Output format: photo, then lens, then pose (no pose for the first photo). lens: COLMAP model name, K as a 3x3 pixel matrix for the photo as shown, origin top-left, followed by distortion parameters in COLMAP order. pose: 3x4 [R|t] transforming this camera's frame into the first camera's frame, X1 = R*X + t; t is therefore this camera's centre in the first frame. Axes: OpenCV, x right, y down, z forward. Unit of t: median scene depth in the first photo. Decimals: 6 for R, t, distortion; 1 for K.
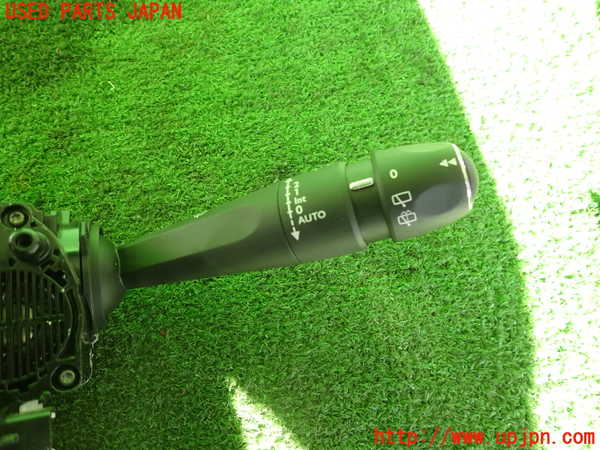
lens RADIAL K [[438.2, 0, 300.5], [0, 438.2, 224.9], [0, 0, 1]] dist [0.008913, -0.001930]
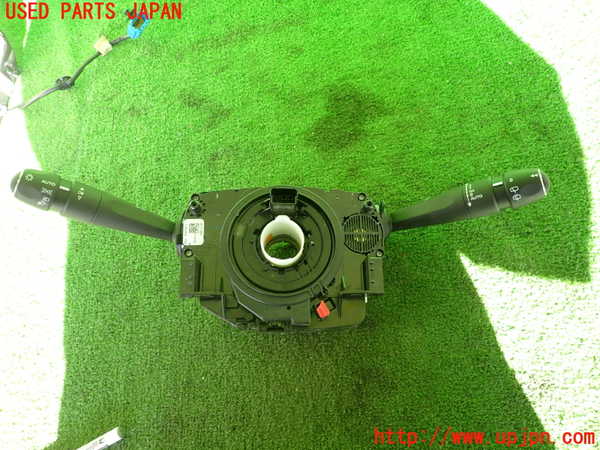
lens RADIAL K [[438.2, 0, 299.2], [0, 438.2, 224.8], [0, 0, 1]] dist [0.008913, -0.001930]
pose [[0.943454, 0.027074, -0.330395, -0.071004], [-0.057390, 0.994950, -0.082347, 0.290154], [0.326497, 0.096652, 0.940244, -1.226824]]
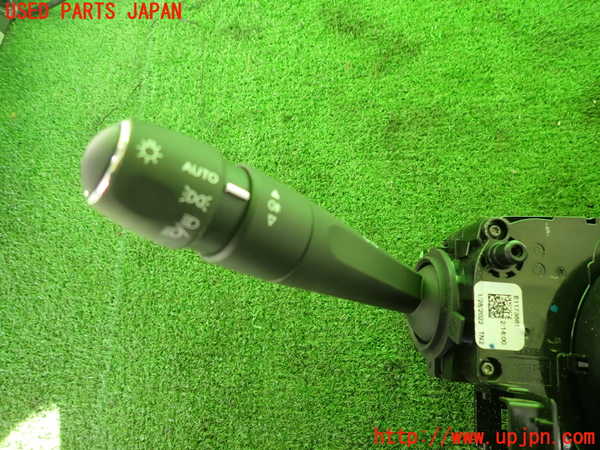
lens RADIAL K [[438.2, 0, 300.9], [0, 438.2, 226.6], [0, 0, 1]] dist [0.008913, -0.001930]
pose [[0.941642, 0.151829, -0.300431, -1.249700], [-0.160964, 0.986944, -0.005739, 0.096165], [0.295637, 0.053763, 0.953786, -0.445309]]
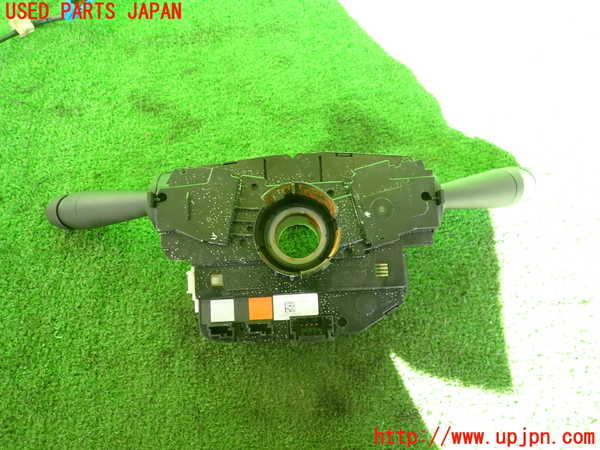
lens RADIAL K [[438.2, 0, 294.9], [0, 438.2, 224.8], [0, 0, 1]] dist [0.008913, -0.001930]
pose [[0.990681, 0.057070, -0.123671, -0.663806], [-0.079670, 0.979254, -0.186316, 0.235386], [0.110472, 0.194433, 0.974675, -0.792990]]
